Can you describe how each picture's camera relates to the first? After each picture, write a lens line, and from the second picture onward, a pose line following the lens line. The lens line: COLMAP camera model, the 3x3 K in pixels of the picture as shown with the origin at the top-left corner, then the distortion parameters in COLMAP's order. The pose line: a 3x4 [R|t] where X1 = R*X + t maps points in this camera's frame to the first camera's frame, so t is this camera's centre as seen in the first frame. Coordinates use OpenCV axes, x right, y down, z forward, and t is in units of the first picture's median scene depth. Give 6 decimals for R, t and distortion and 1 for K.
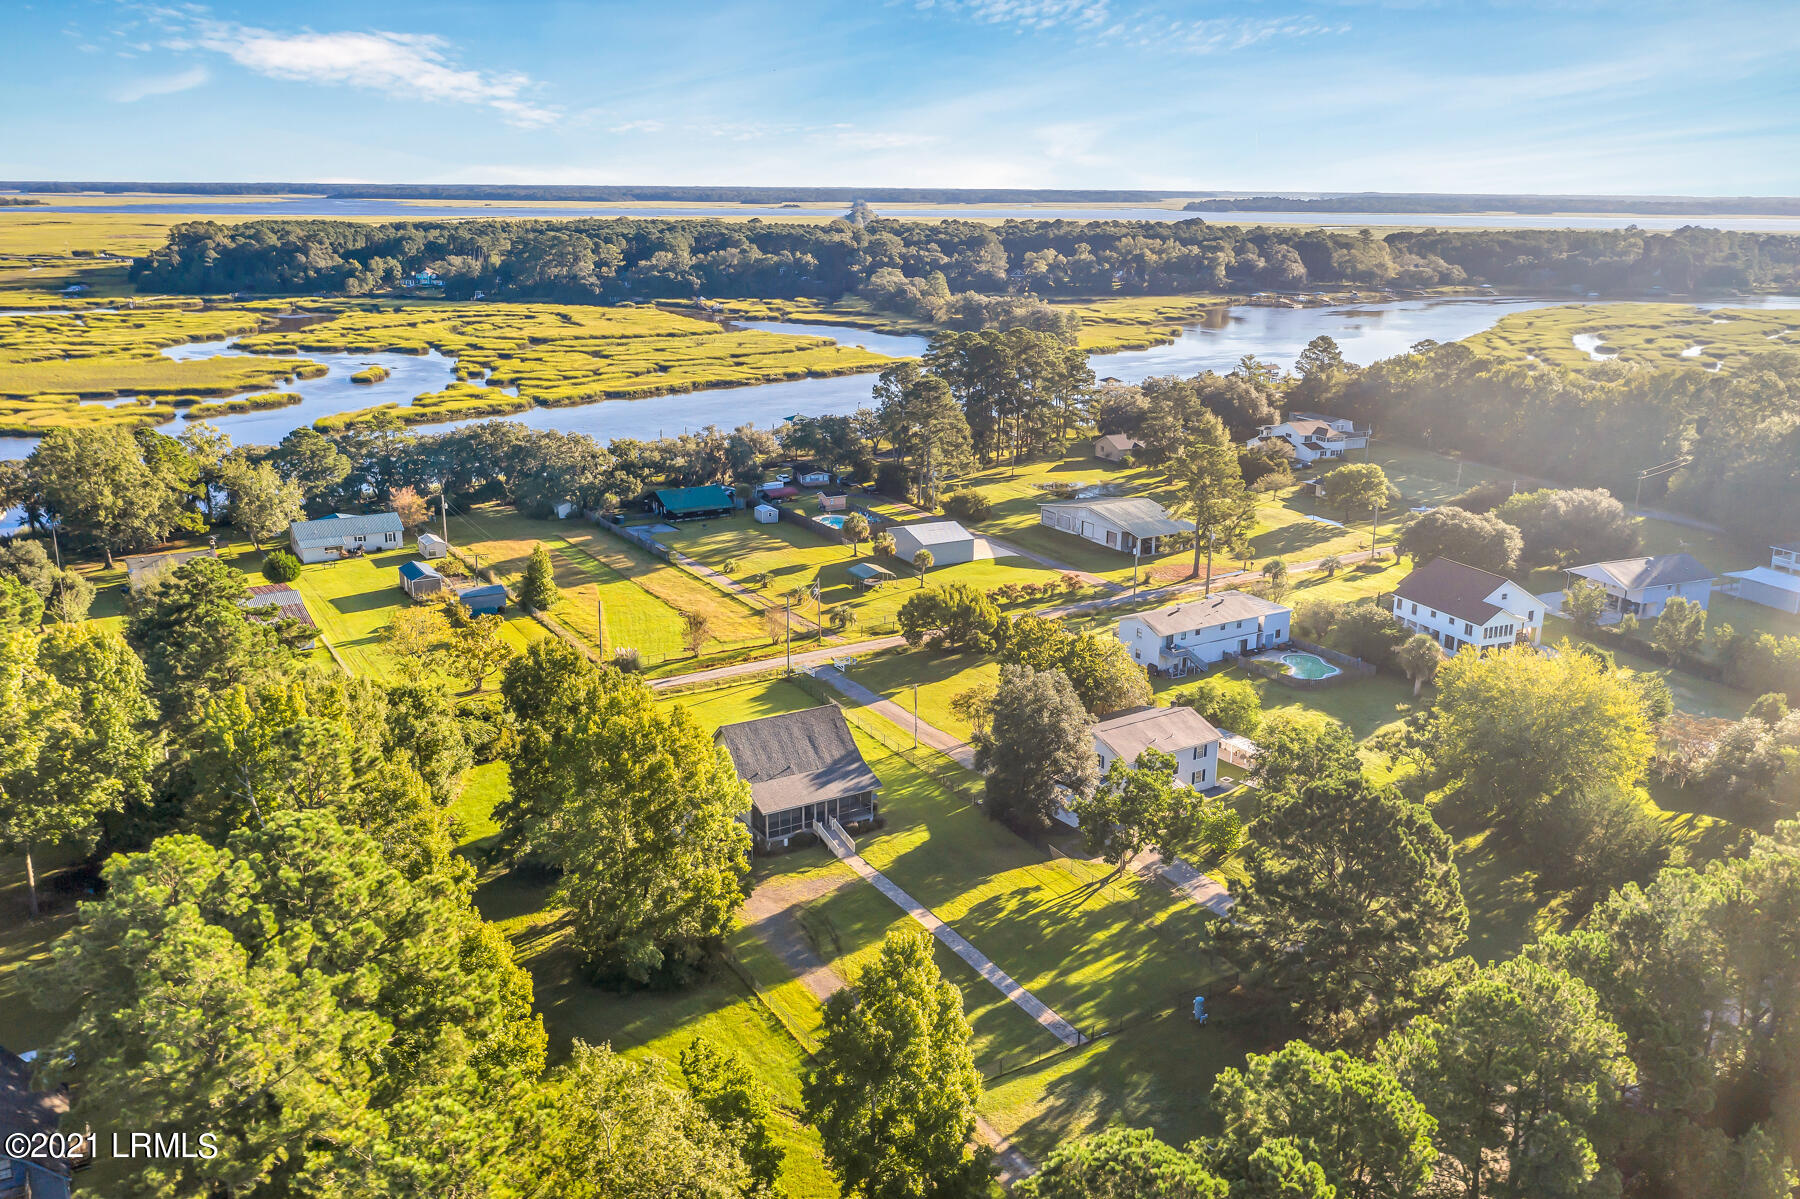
lens RADIAL K [[1450.0, 0, 892.2], [0, 1450.0, 598.3], [0, 0, 1]] dist [-0.007393, 0.012095]
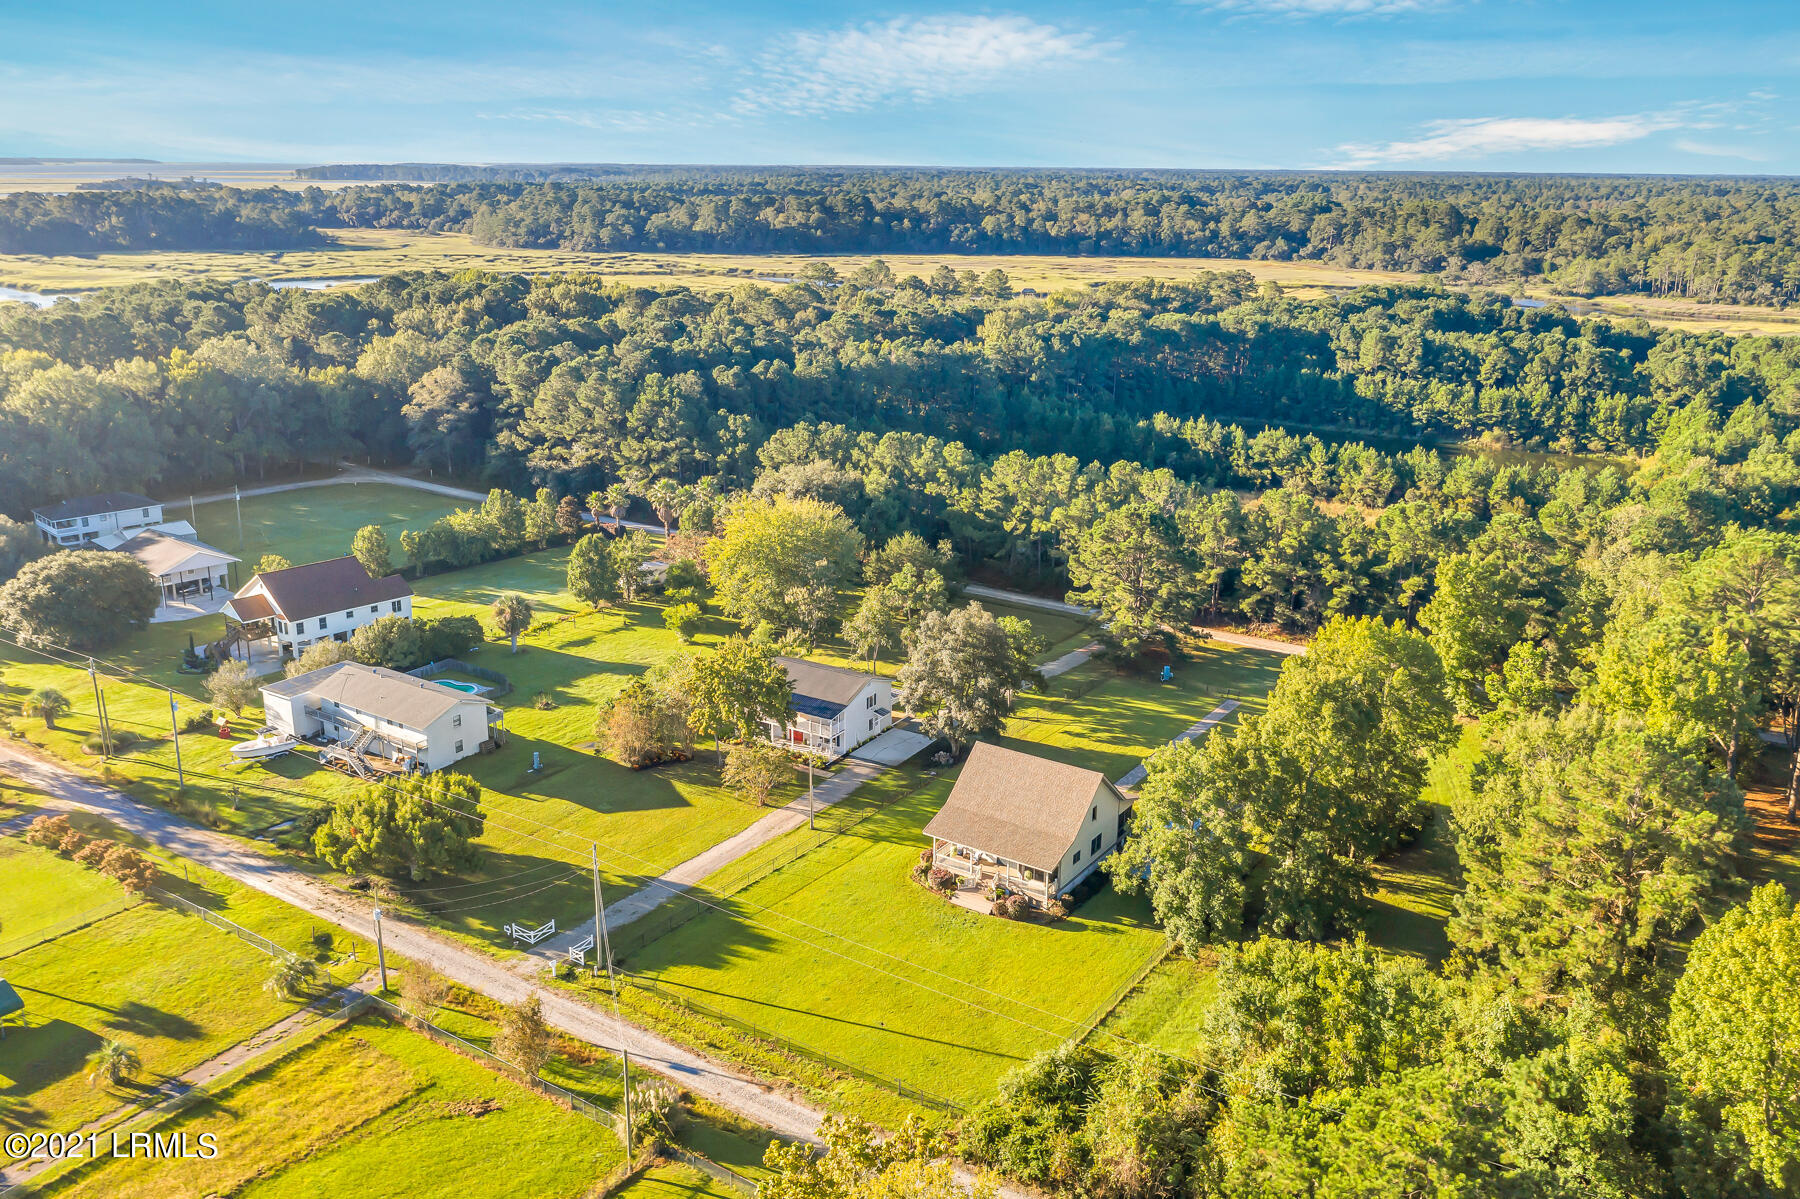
lens RADIAL K [[1450.0, 0, 892.2], [0, 1450.0, 598.3], [0, 0, 1]] dist [-0.007393, 0.012095]
pose [[-0.421197, -0.273431, 0.864771, -0.273515], [0.238741, 0.886422, 0.396558, -0.133691], [-0.874984, 0.373485, -0.308079, 0.454300]]
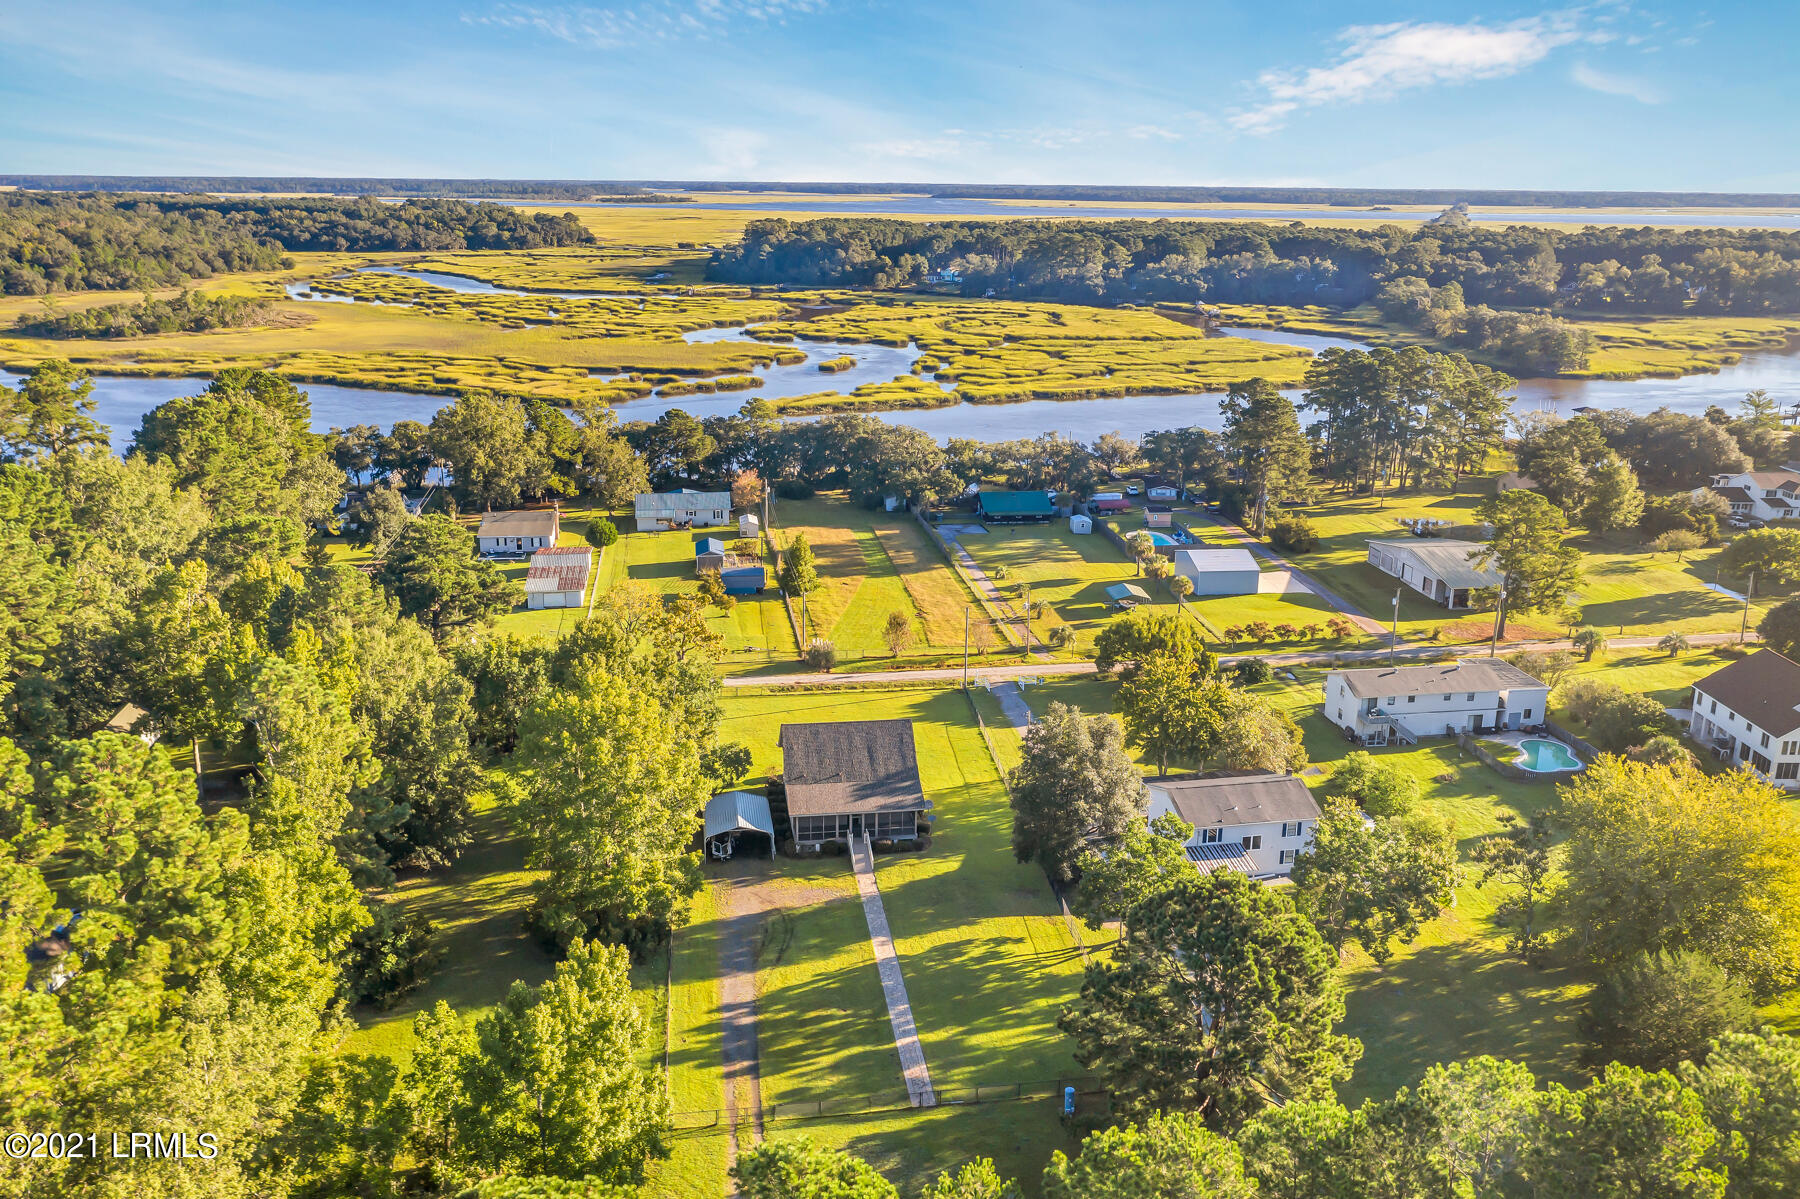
lens RADIAL K [[1450.0, 0, 892.2], [0, 1450.0, 598.3], [0, 0, 1]] dist [-0.007393, 0.012095]
pose [[0.922020, 0.107966, -0.371784, 0.108122], [-0.108158, 0.993924, 0.020404, -0.009607], [0.371728, 0.021398, 0.928095, 0.028136]]
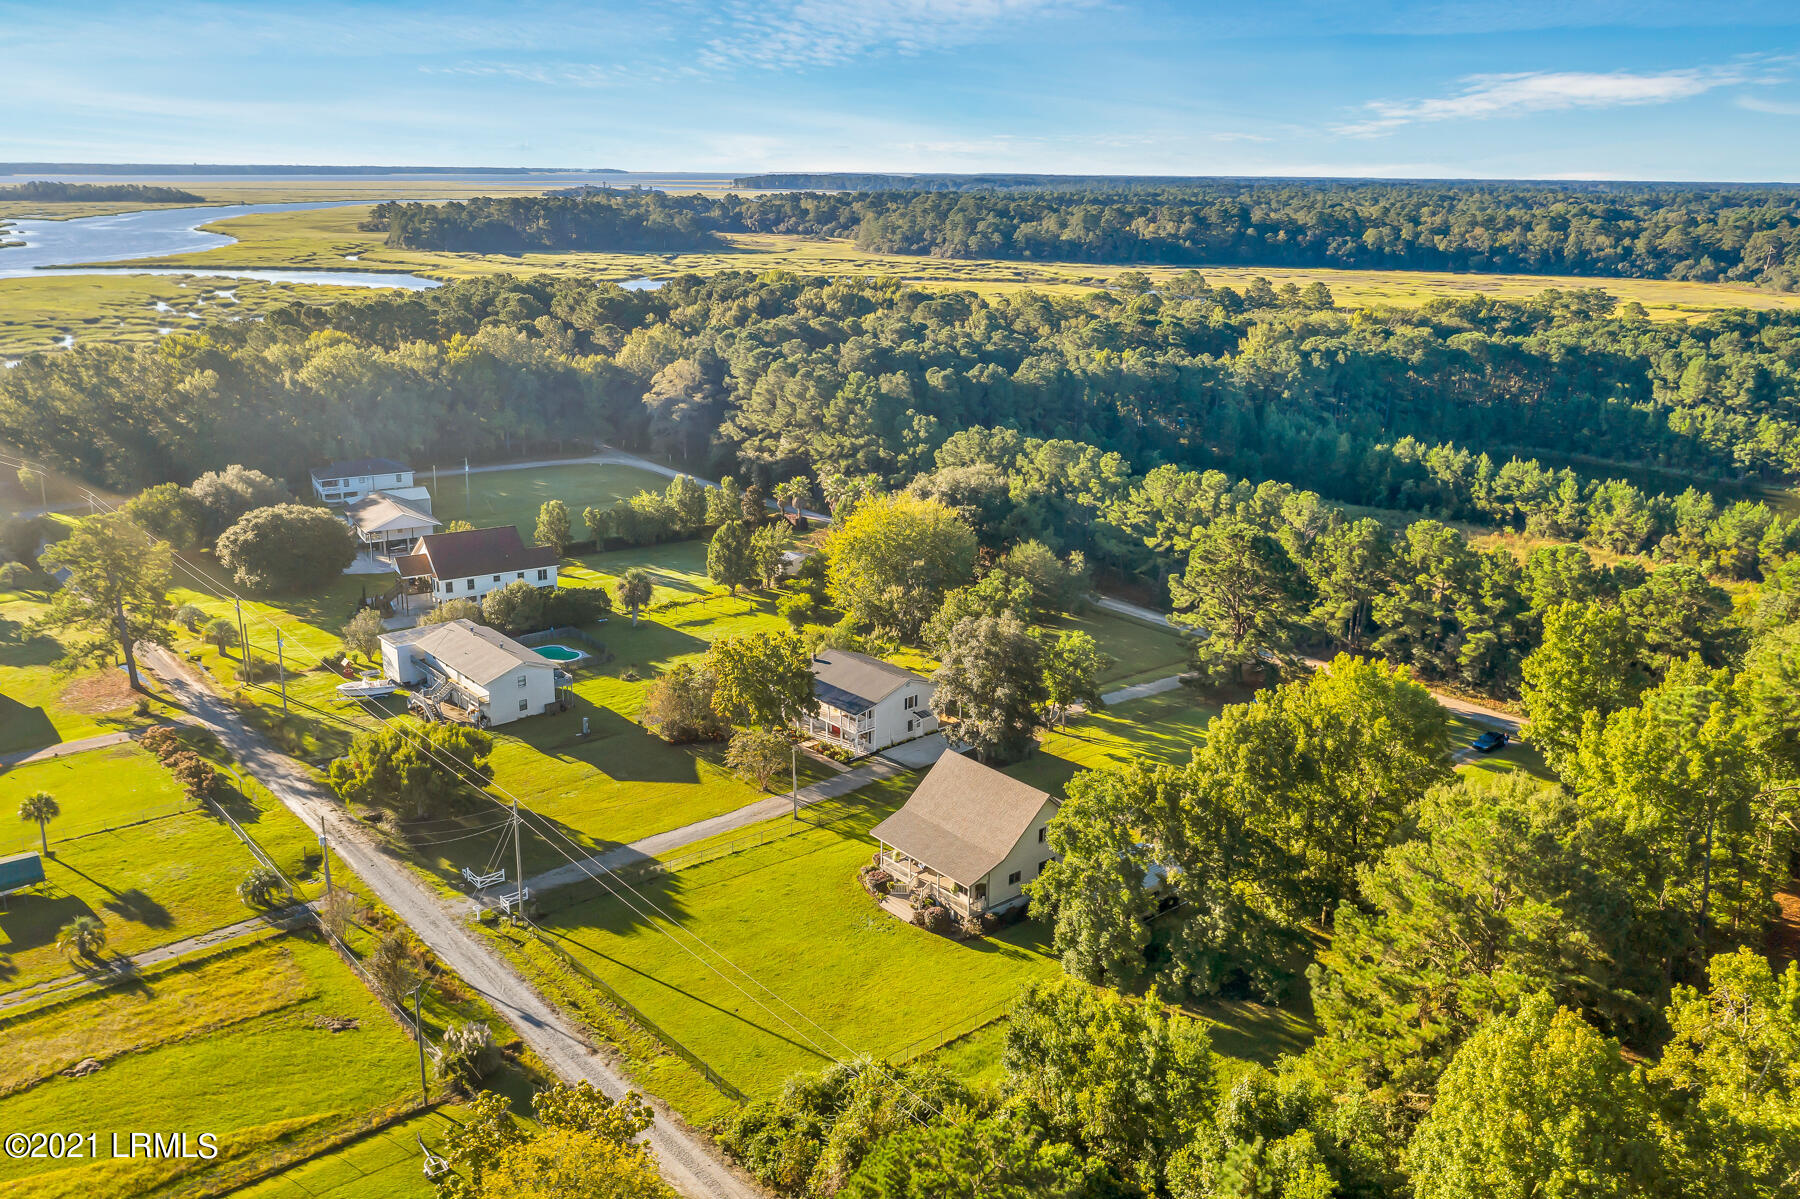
lens RADIAL K [[1450.0, 0, 892.2], [0, 1450.0, 598.3], [0, 0, 1]] dist [-0.007393, 0.012095]
pose [[-0.151368, -0.290632, 0.944786, -0.298641], [0.262432, 0.909683, 0.321879, -0.108228], [-0.953004, 0.296665, -0.061426, 0.372348]]
